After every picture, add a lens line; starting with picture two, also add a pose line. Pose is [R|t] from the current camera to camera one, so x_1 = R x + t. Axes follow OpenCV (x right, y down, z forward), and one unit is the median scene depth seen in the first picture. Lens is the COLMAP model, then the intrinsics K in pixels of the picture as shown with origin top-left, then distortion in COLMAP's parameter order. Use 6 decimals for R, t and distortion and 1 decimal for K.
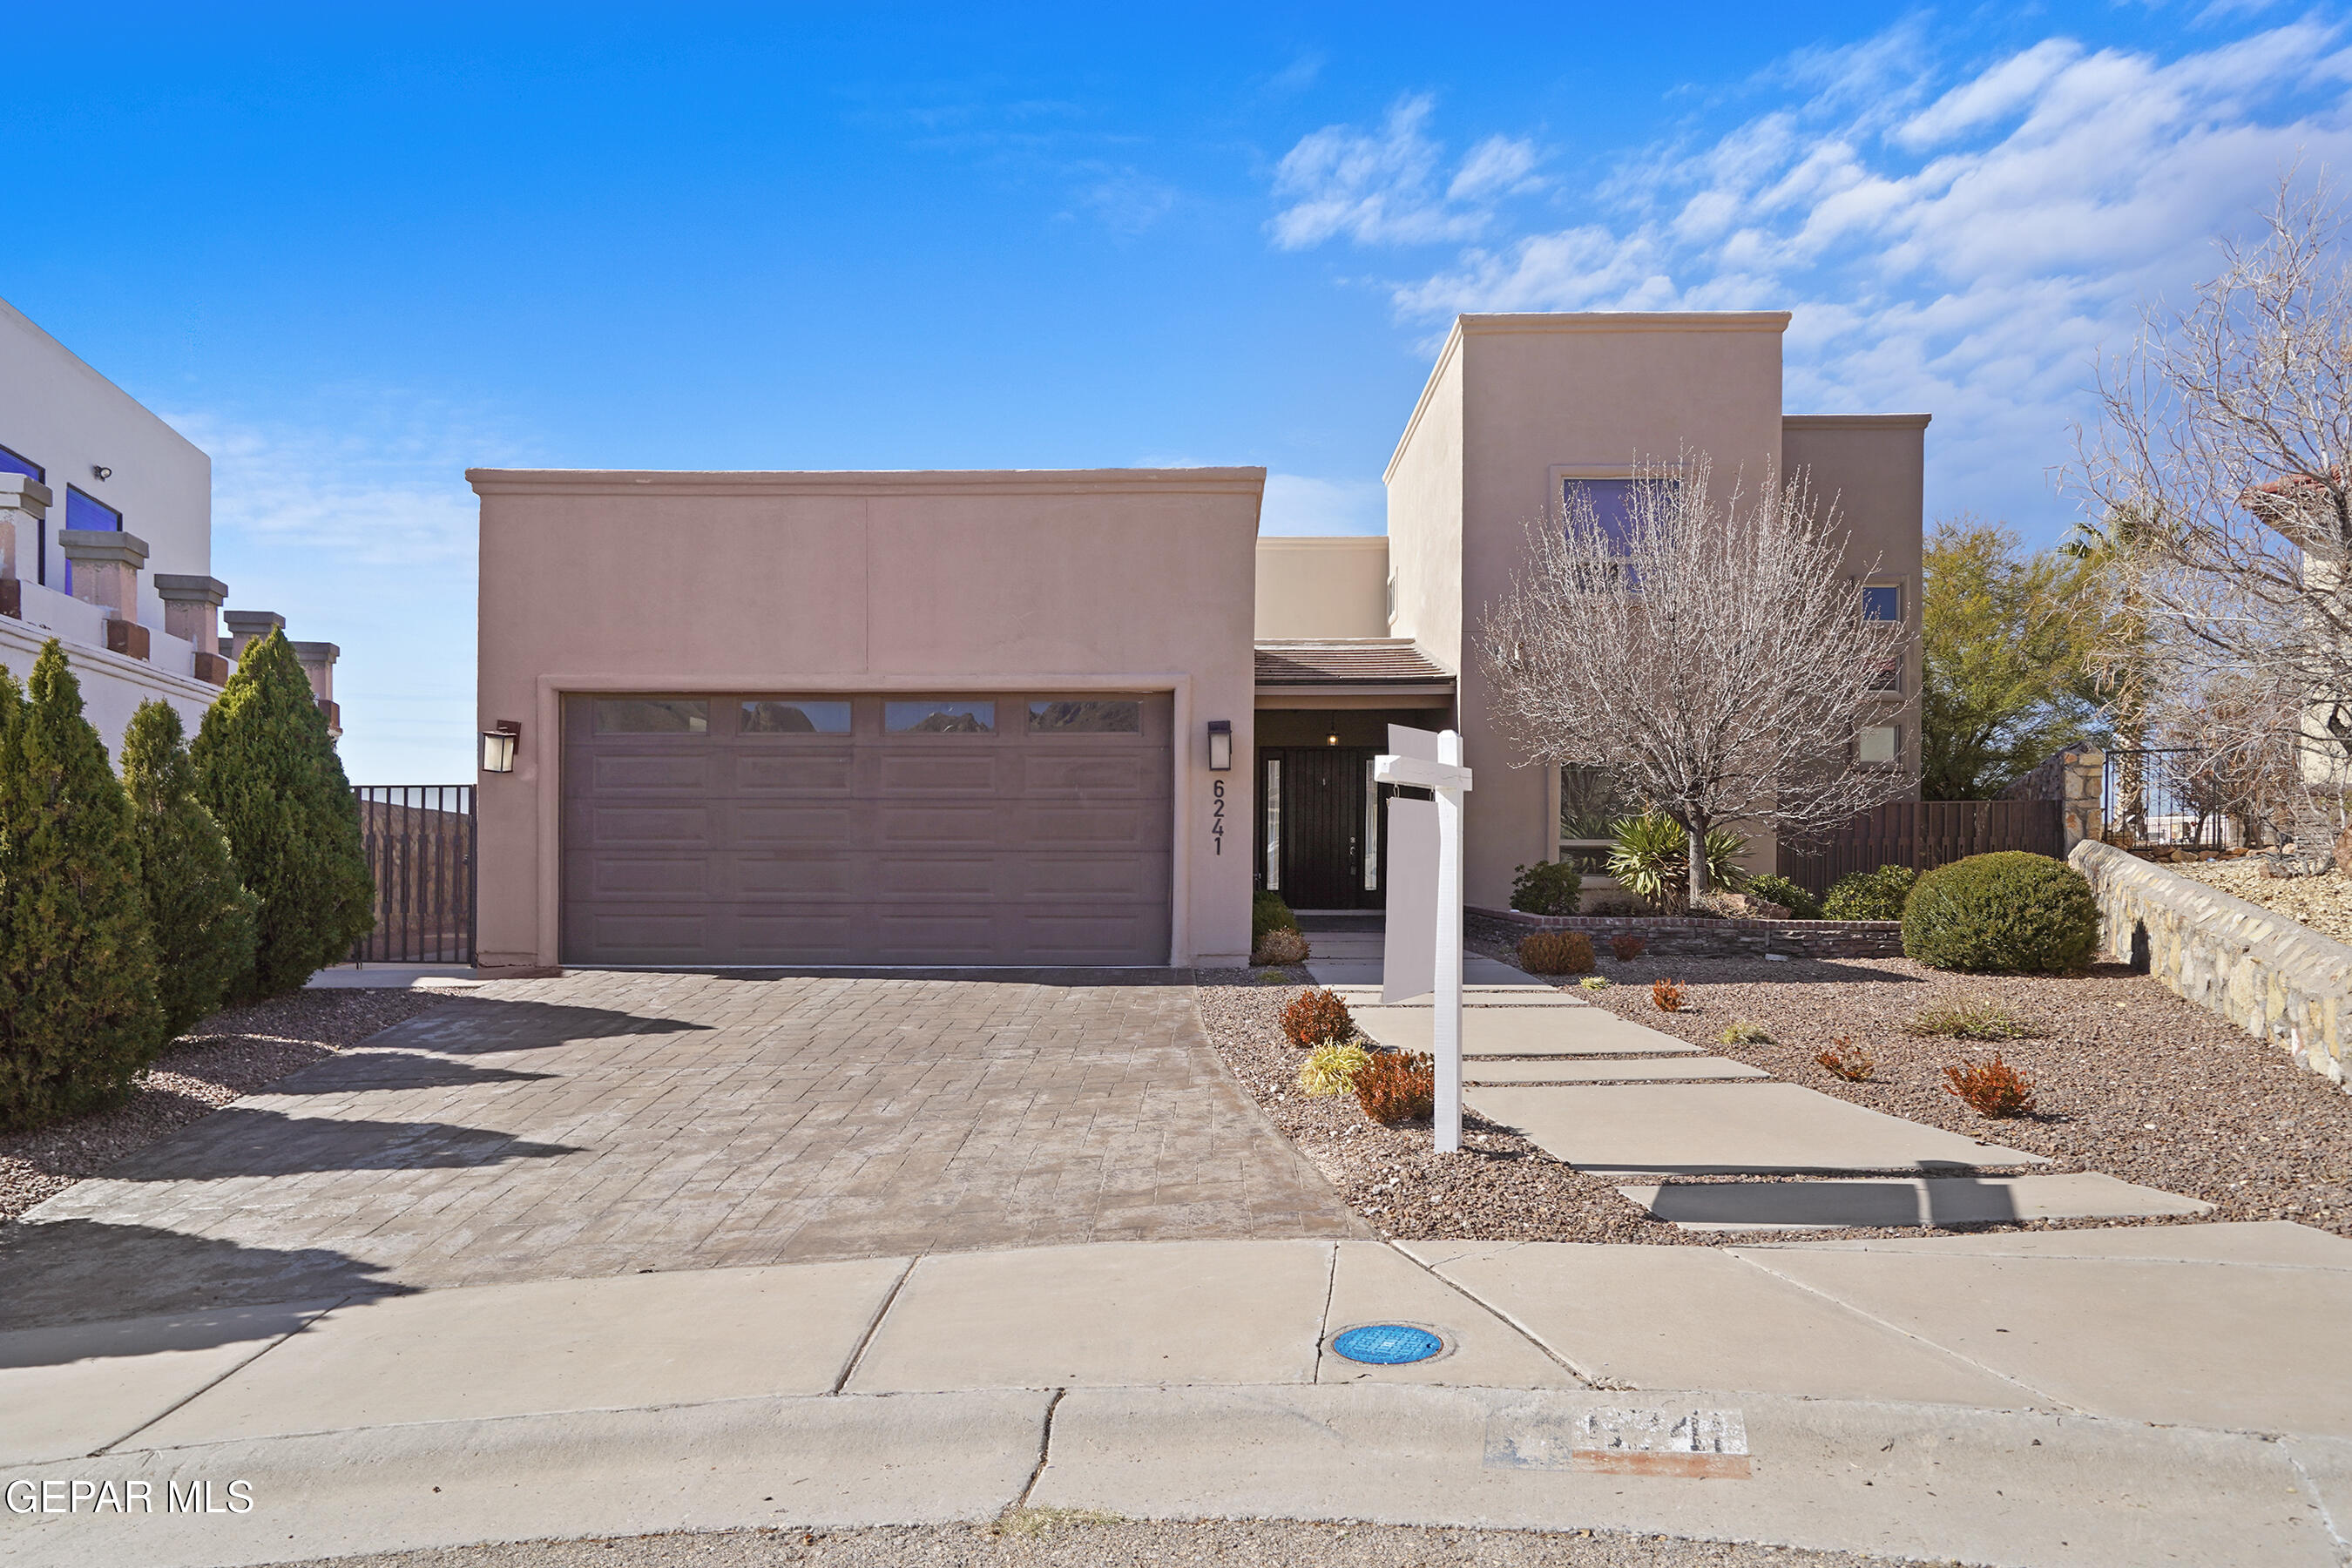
lens RADIAL K [[1436.9, 0, 1168.1], [0, 1436.9, 881.6], [0, 0, 1]] dist [0.001855, -0.000270]
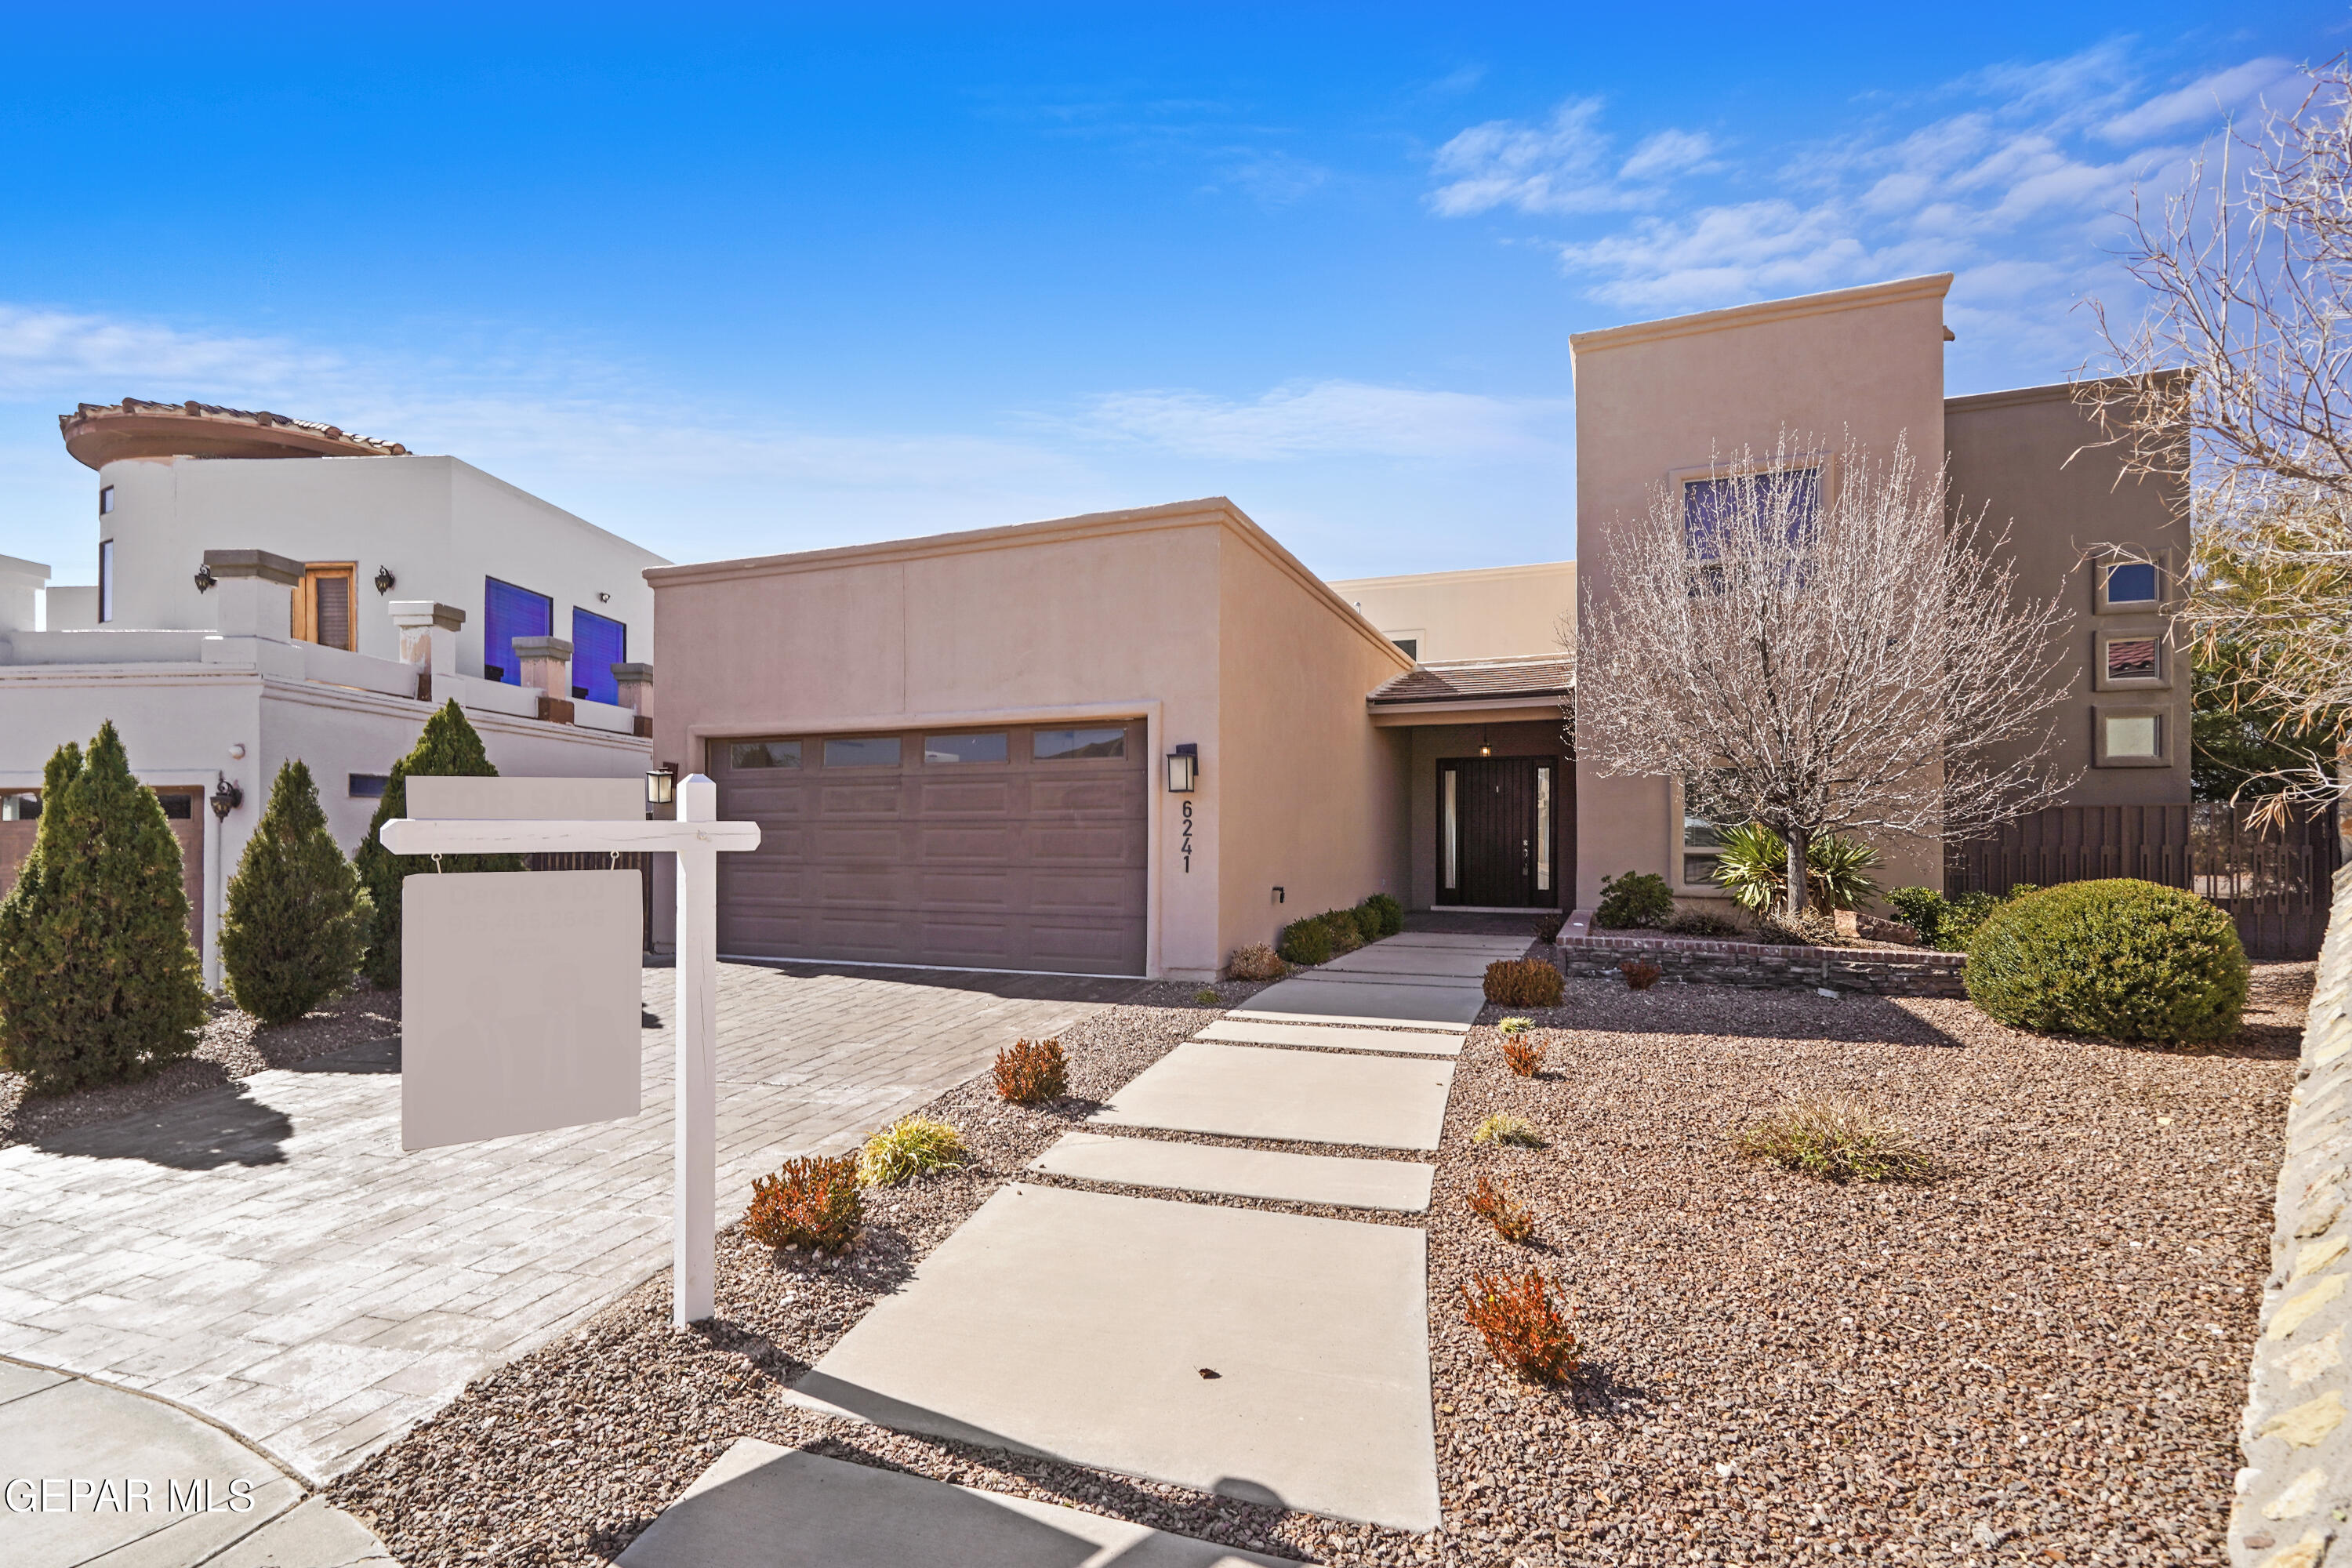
lens RADIAL K [[1081.8, 0, 1184.6], [0, 1081.8, 839.5], [0, 0, 1]] dist [-0.001851, -0.000016]
pose [[0.934190, -0.001754, -0.356770, 0.311154], [-0.004403, 0.999855, -0.016445, -0.029314], [0.356748, 0.016934, 0.934047, 0.264541]]
